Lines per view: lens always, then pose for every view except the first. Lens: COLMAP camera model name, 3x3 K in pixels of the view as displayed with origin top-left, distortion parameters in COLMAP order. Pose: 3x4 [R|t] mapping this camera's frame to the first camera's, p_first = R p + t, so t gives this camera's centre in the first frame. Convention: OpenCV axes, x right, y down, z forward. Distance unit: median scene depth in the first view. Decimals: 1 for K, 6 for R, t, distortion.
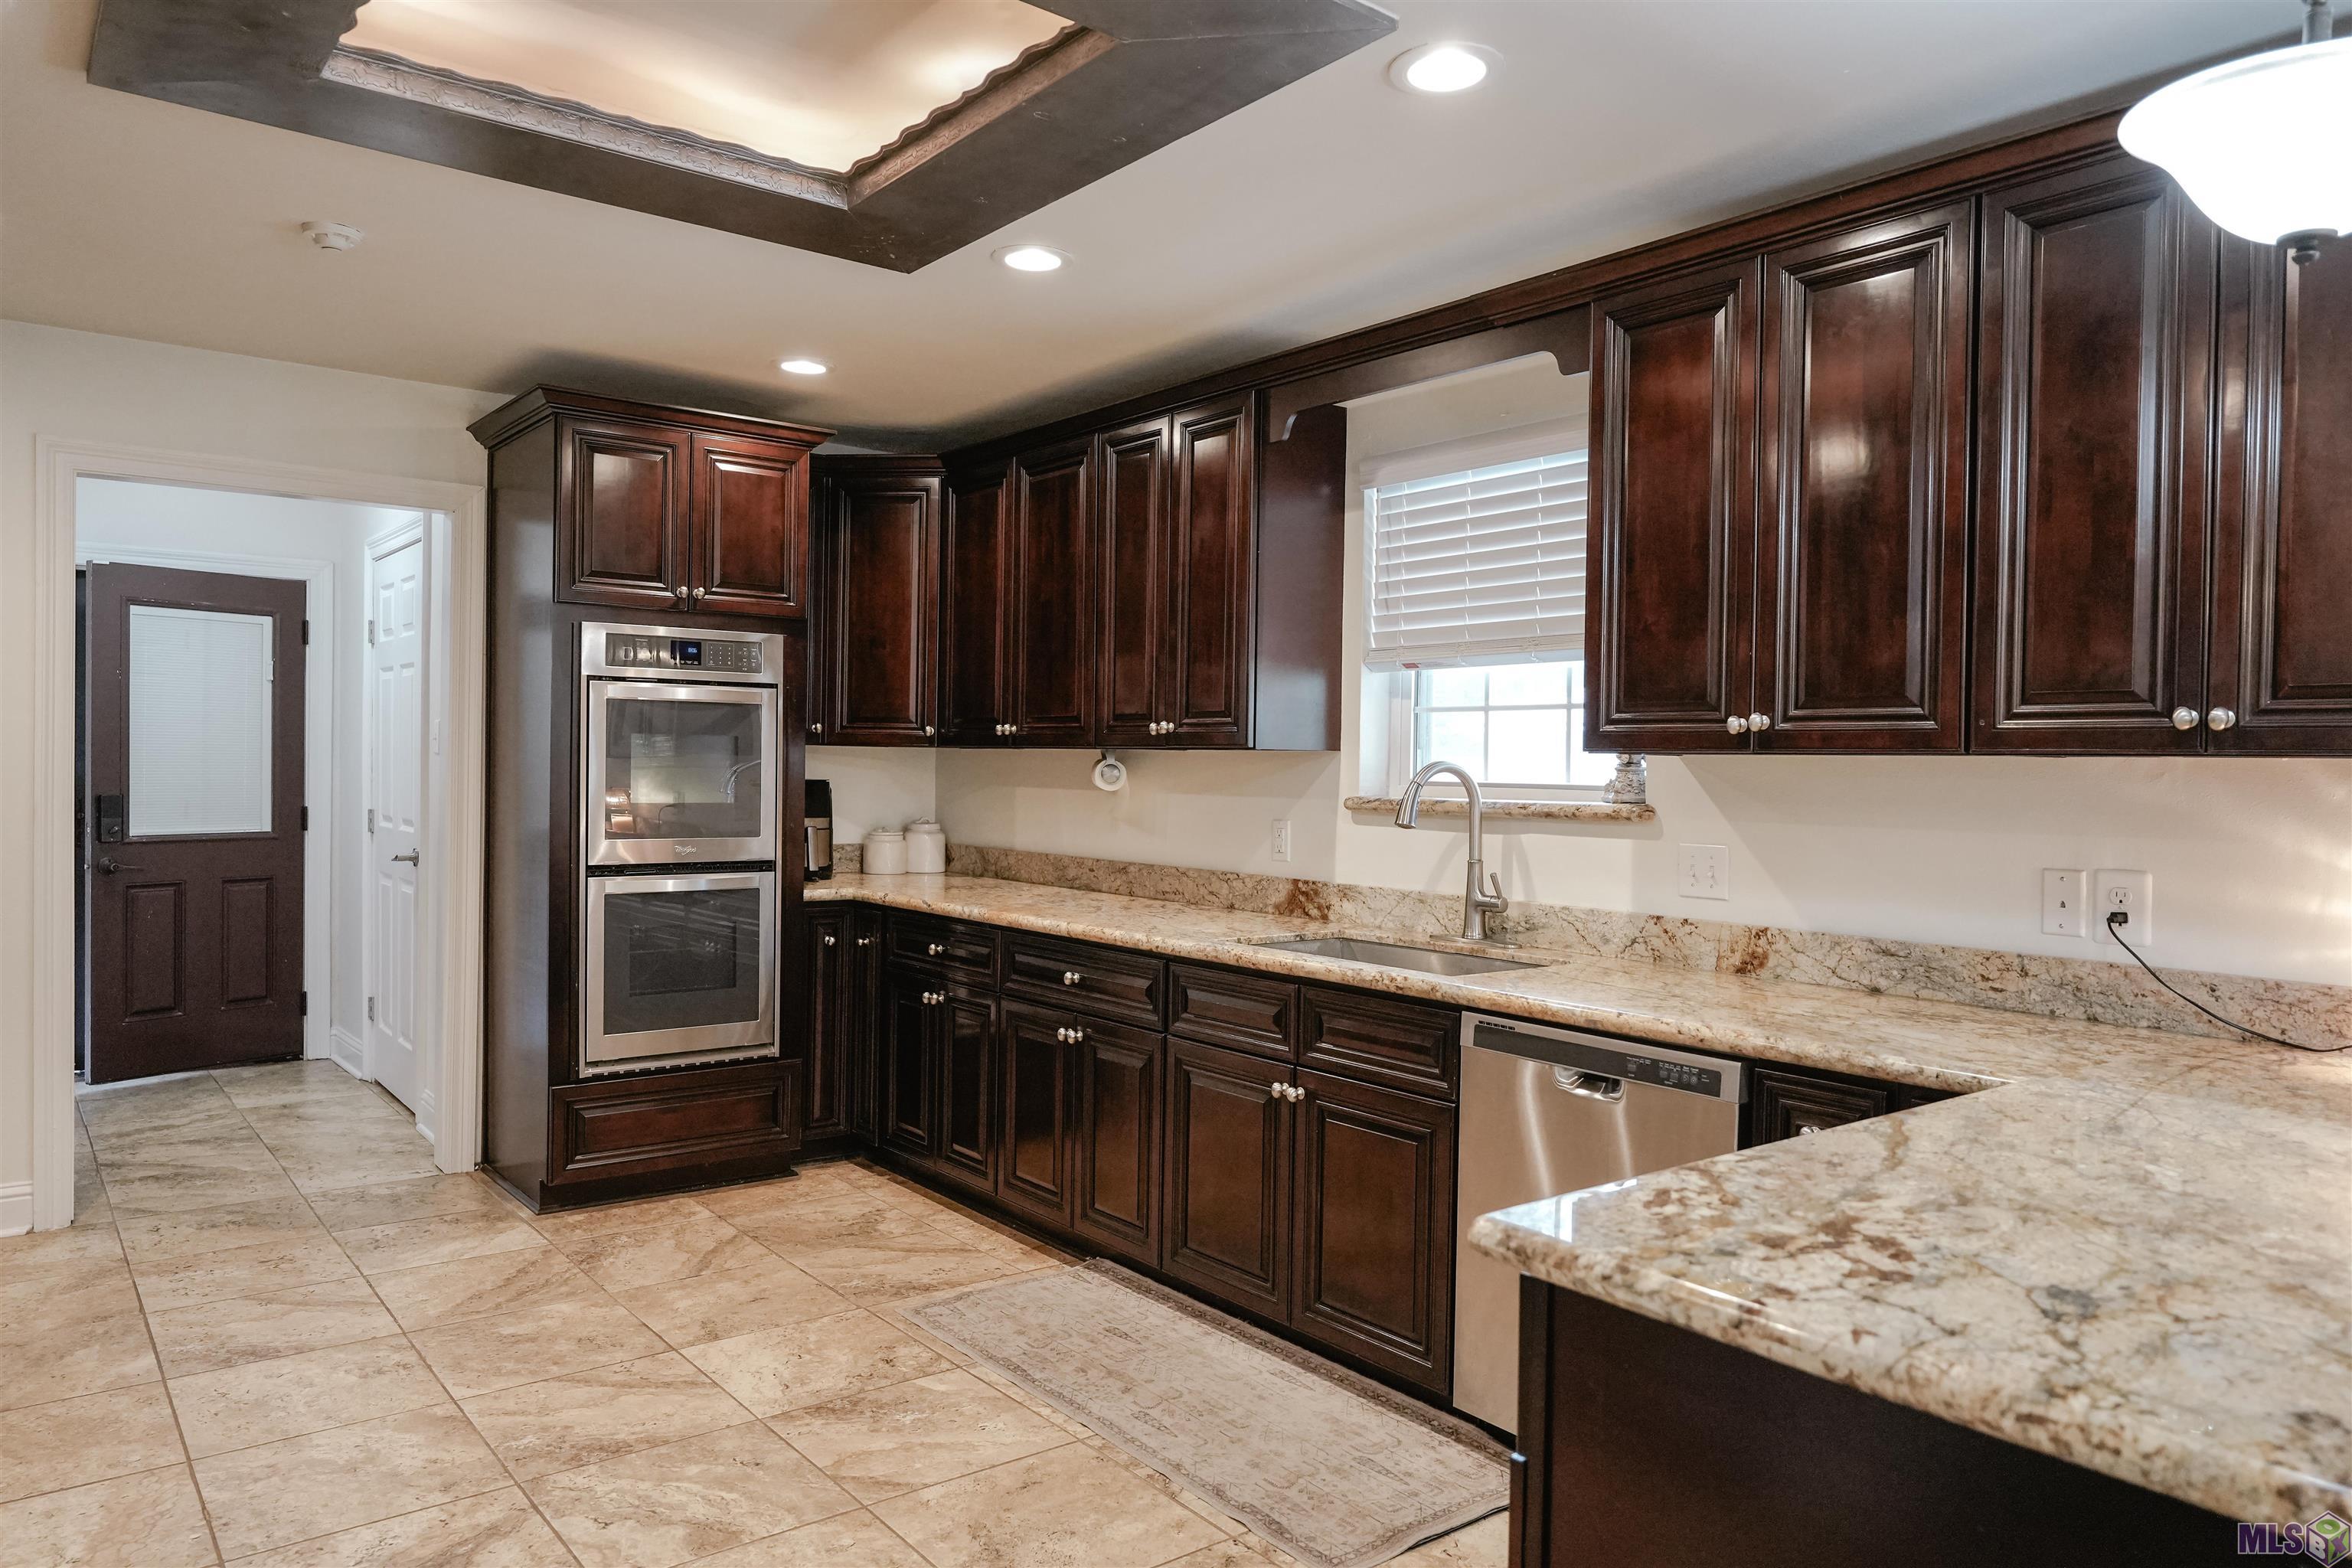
lens RADIAL K [[1511.7, 0, 1159.5], [0, 1511.7, 781.9], [0, 0, 1]] dist [-0.004058, 0.005803]
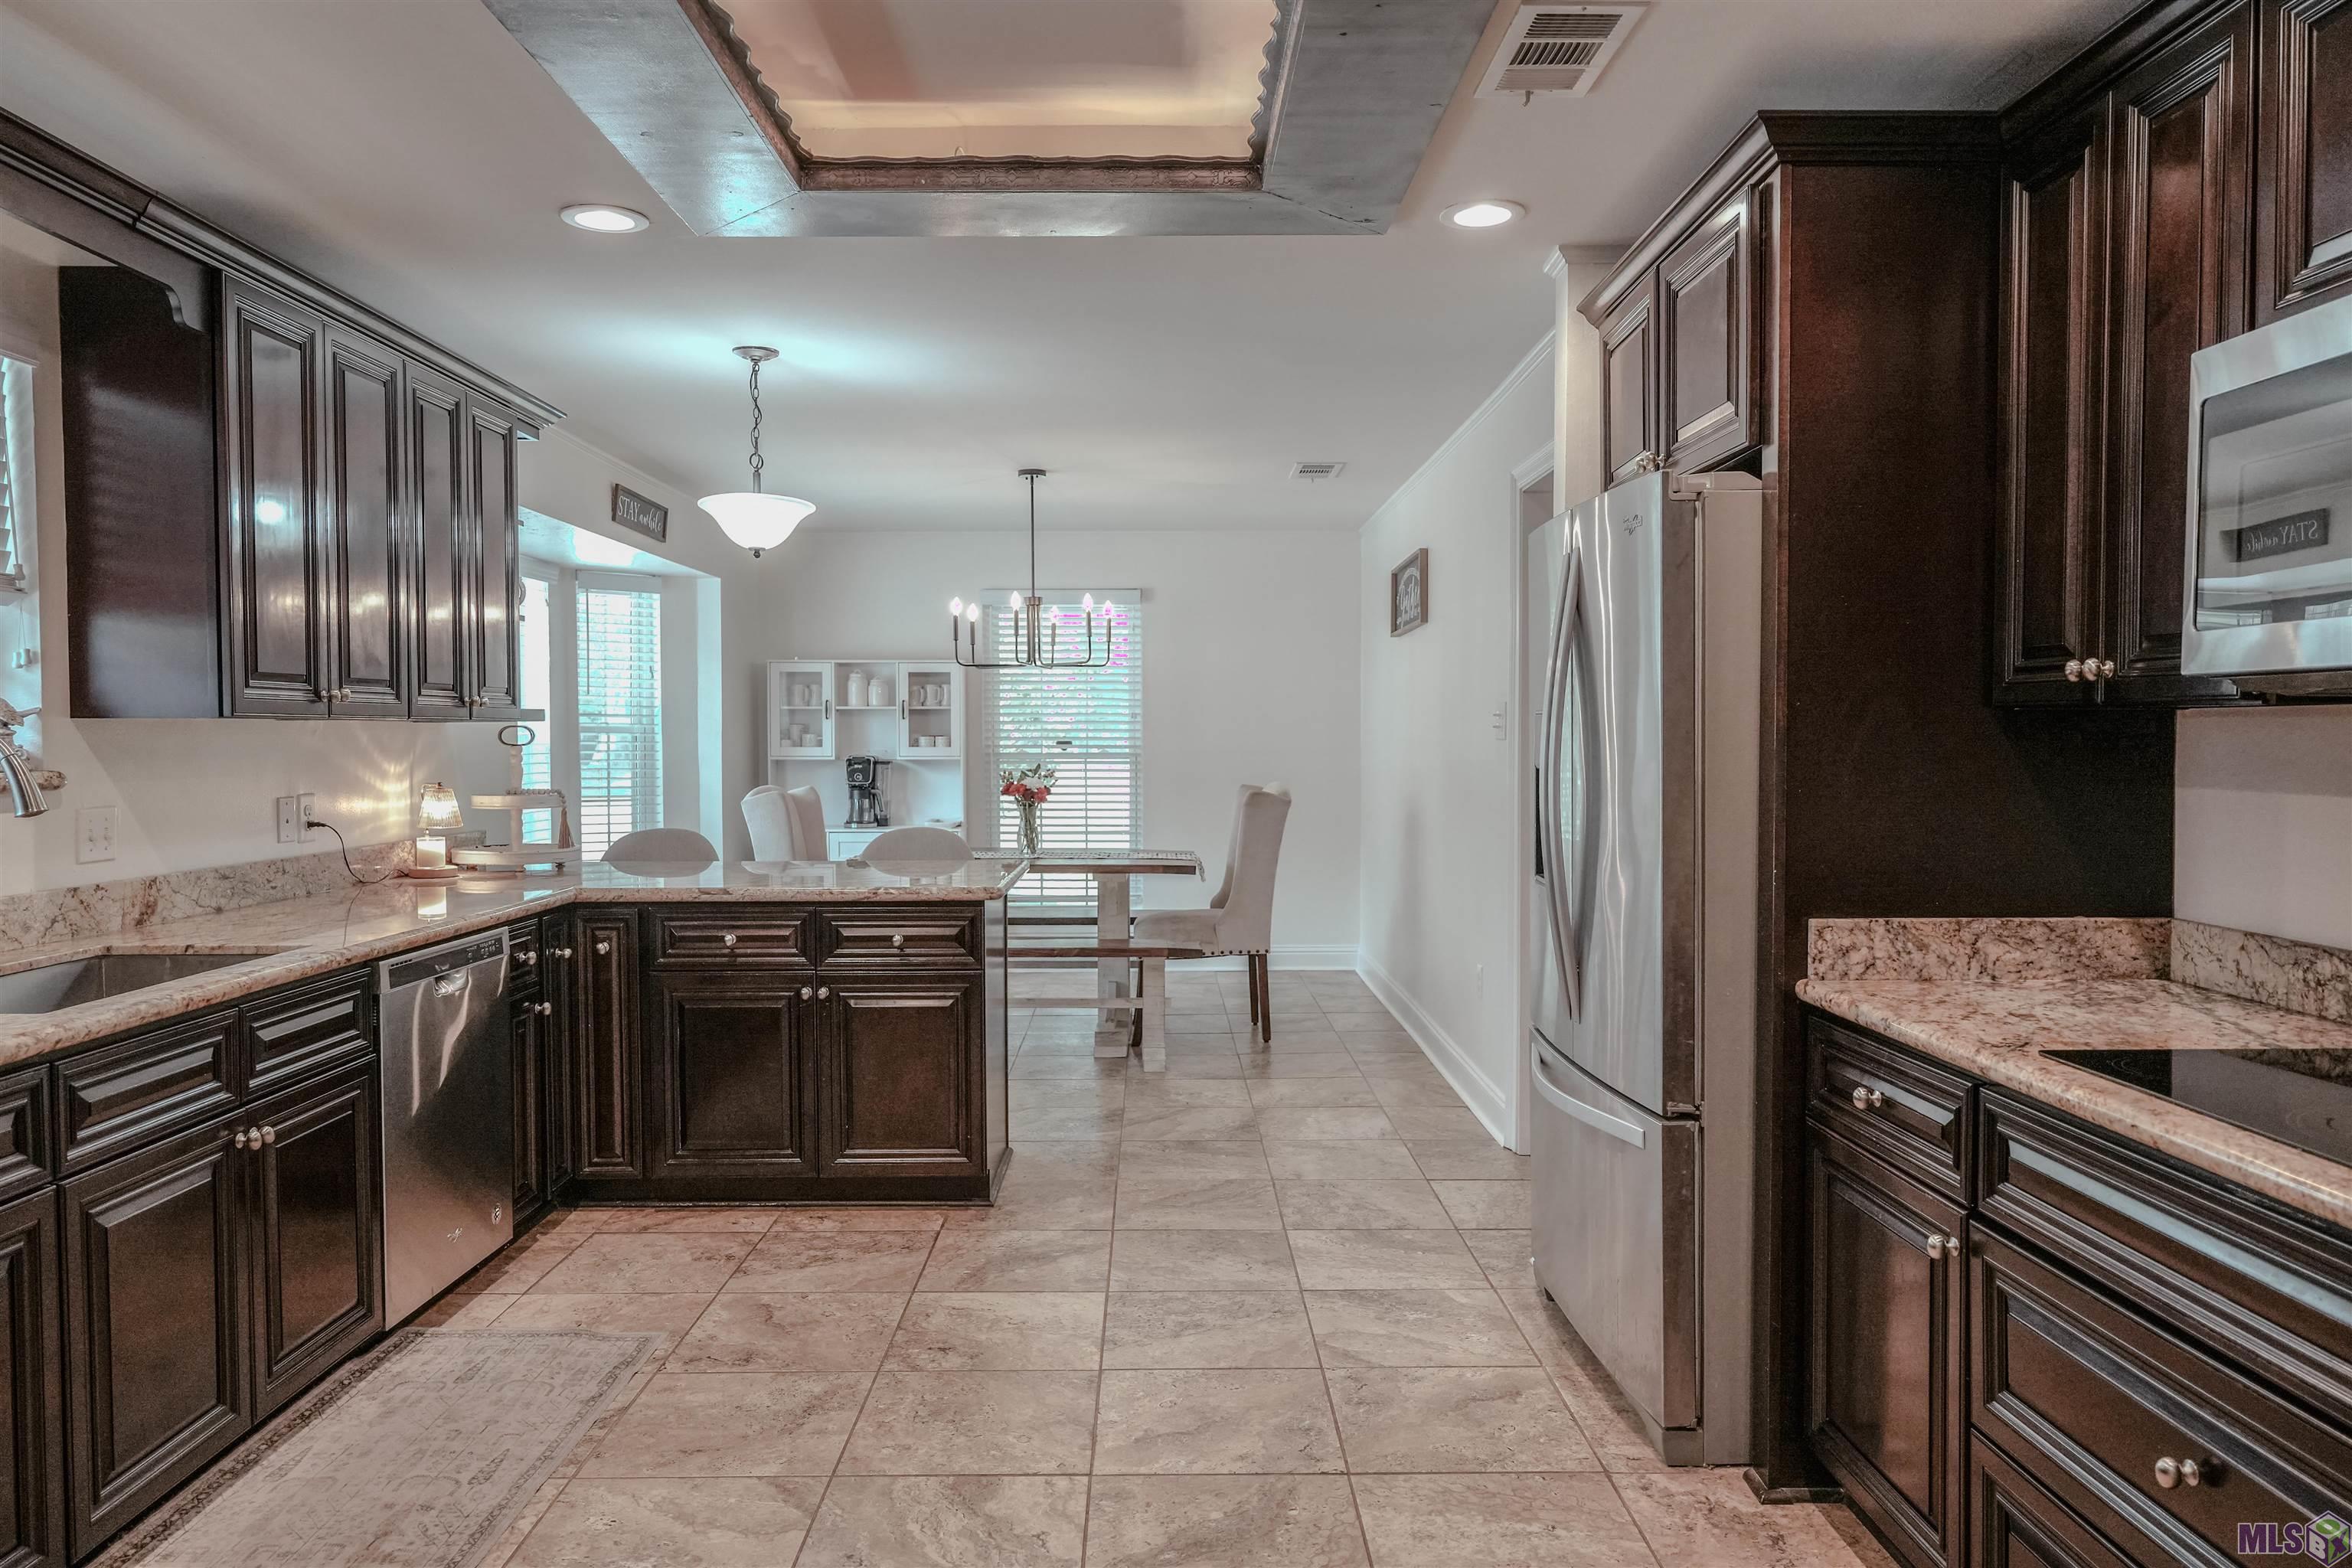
lens RADIAL K [[1511.7, 0, 1172.0], [0, 1511.7, 774.6], [0, 0, 1]] dist [-0.004058, 0.005803]
pose [[-0.790235, -0.030259, 0.612057, -0.793016], [-0.003055, 0.998962, 0.045443, -0.026940], [-0.612797, 0.034041, -0.789507, 1.332467]]
